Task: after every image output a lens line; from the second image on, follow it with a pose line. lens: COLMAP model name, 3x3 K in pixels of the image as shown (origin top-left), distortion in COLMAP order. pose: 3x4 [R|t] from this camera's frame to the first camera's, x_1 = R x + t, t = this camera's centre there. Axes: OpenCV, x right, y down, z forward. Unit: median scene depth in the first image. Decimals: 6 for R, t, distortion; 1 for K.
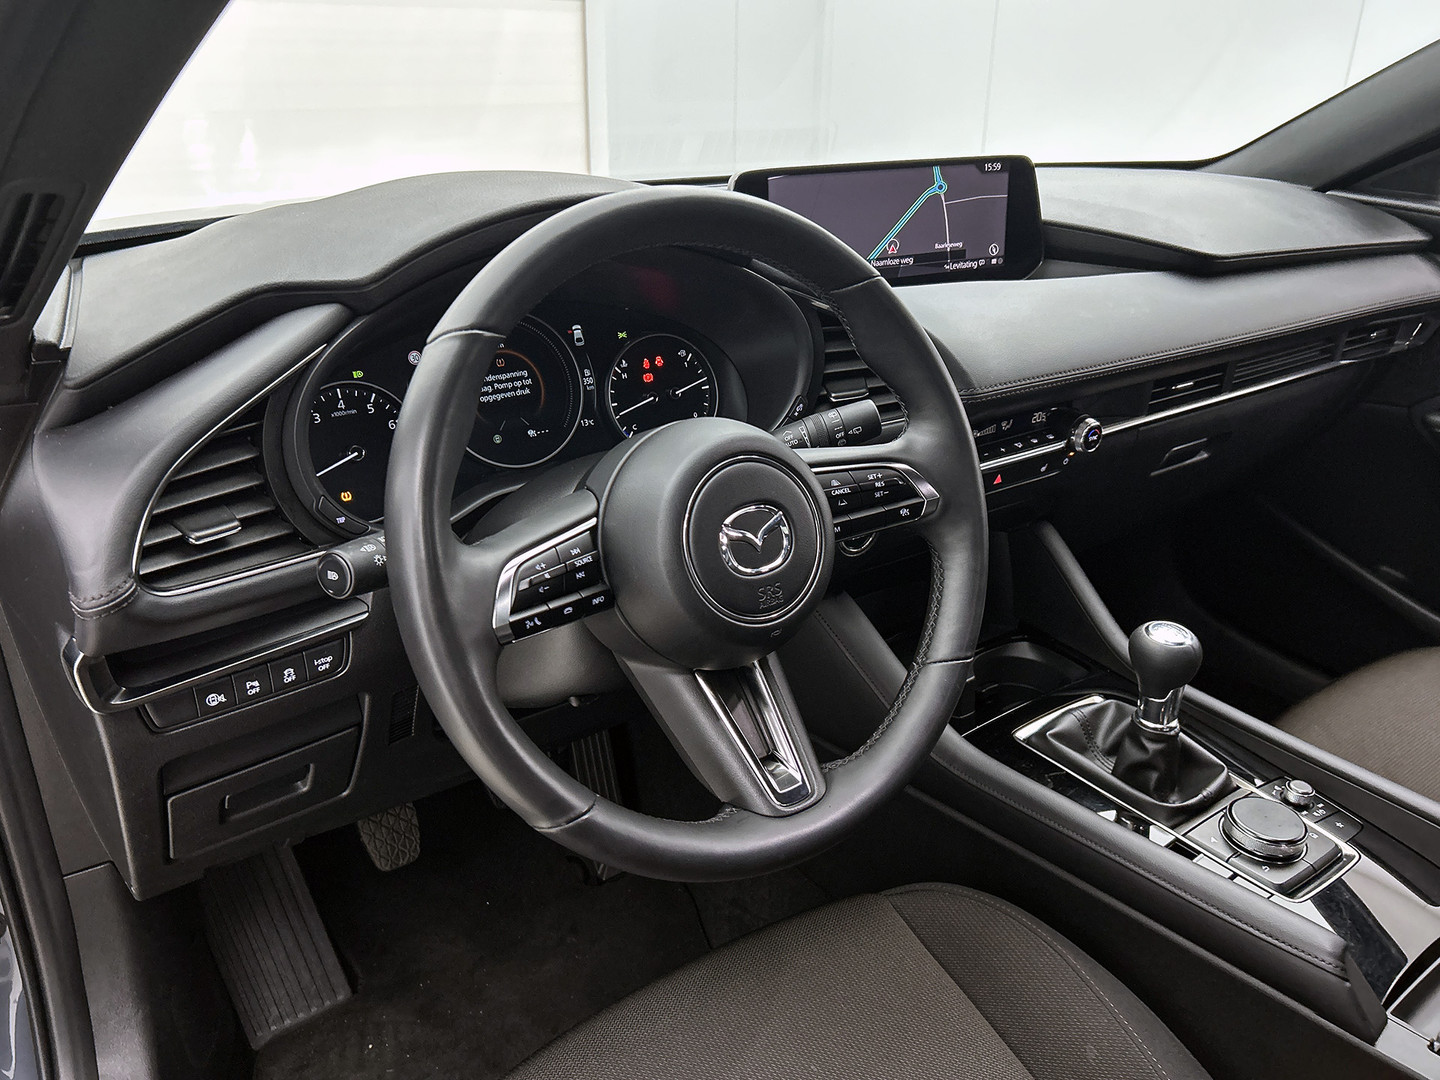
lens RADIAL K [[1148.7, 0, 719.4], [0, 1148.7, 528.1], [0, 0, 1]] dist [0.030840, -0.016717]
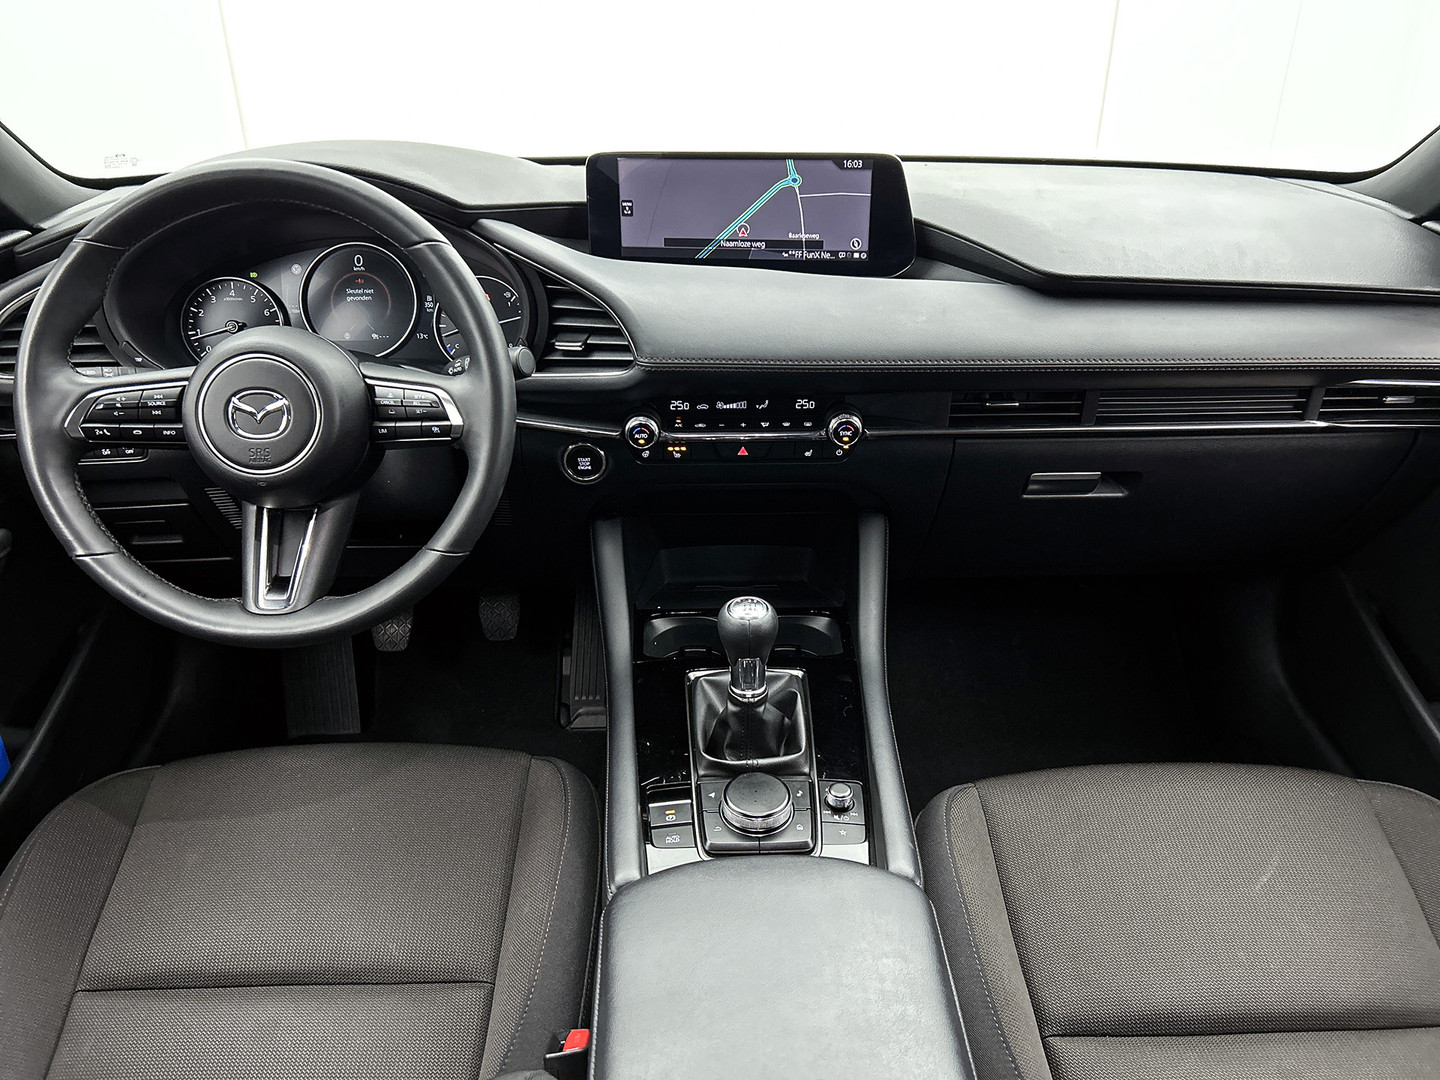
lens RADIAL K [[1148.7, 0, 731.8], [0, 1148.7, 537.0], [0, 0, 1]] dist [0.030840, -0.016717]
pose [[0.823520, 0.234239, -0.516670, 0.776209], [-0.213469, 0.971785, 0.100324, -0.066784], [0.525592, 0.027674, 0.850287, 0.063384]]
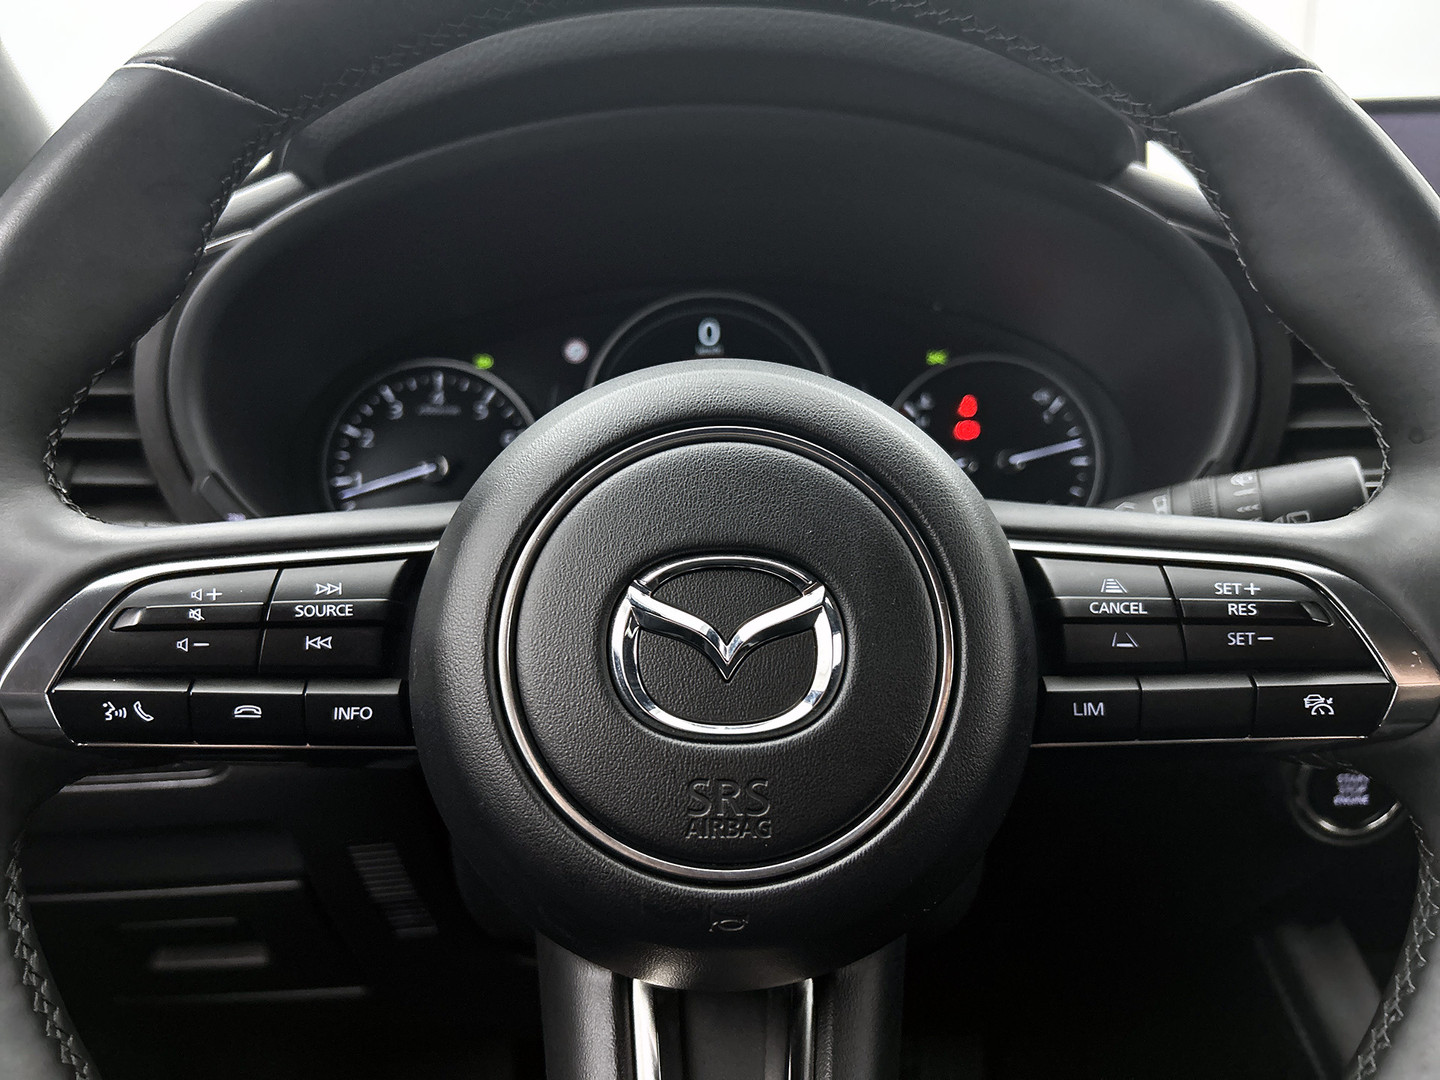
lens RADIAL K [[1148.7, 0, 707.4], [0, 1148.7, 534.2], [0, 0, 1]] dist [0.030840, -0.016717]
pose [[0.810703, 0.108490, -0.575318, 0.143846], [-0.216309, 0.968654, -0.122147, 0.013197], [0.544033, 0.223472, 0.808758, 0.419307]]
